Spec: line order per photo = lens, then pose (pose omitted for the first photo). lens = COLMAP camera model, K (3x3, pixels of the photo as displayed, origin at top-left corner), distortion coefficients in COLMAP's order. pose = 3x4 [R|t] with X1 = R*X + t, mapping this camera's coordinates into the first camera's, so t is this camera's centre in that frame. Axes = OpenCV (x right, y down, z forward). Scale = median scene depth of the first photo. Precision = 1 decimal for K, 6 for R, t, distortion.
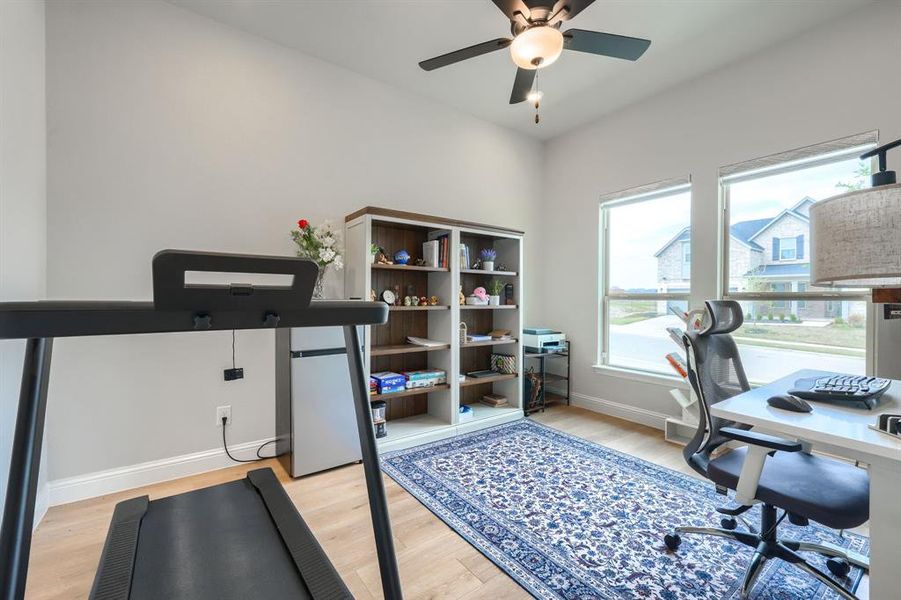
lens RADIAL K [[370.6, 0, 449.0], [0, 370.6, 302.5], [0, 0, 1]] dist [-0.019137, 0.000123]
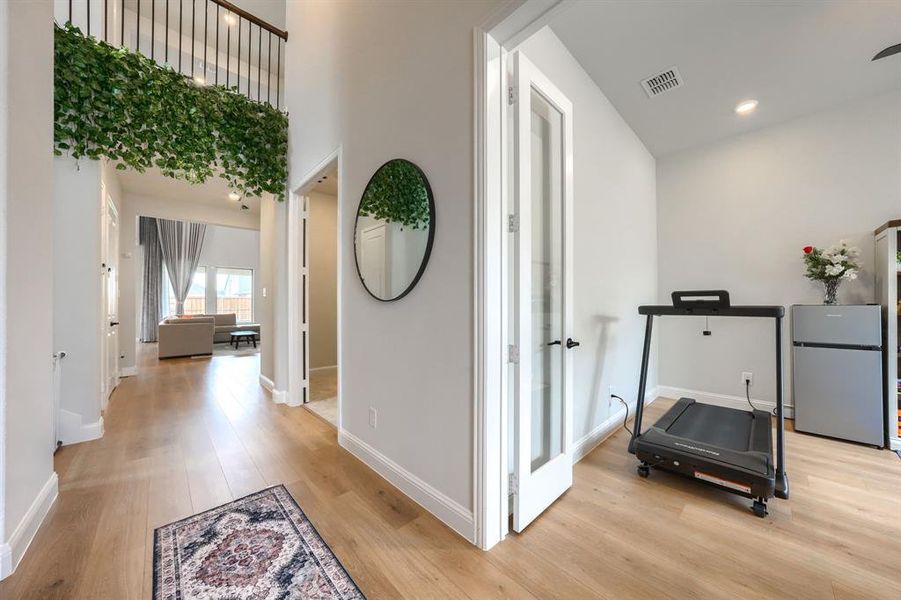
lens RADIAL K [[334.7, 0, 454.2], [0, 334.7, 301.1], [0, 0, 1]] dist [-0.025146, 0.006268]
pose [[0.150425, -0.005482, -0.988606, 1.117230], [-0.012586, 0.999893, -0.007460, 0.003661], [0.988541, 0.013564, 0.150340, -0.864321]]
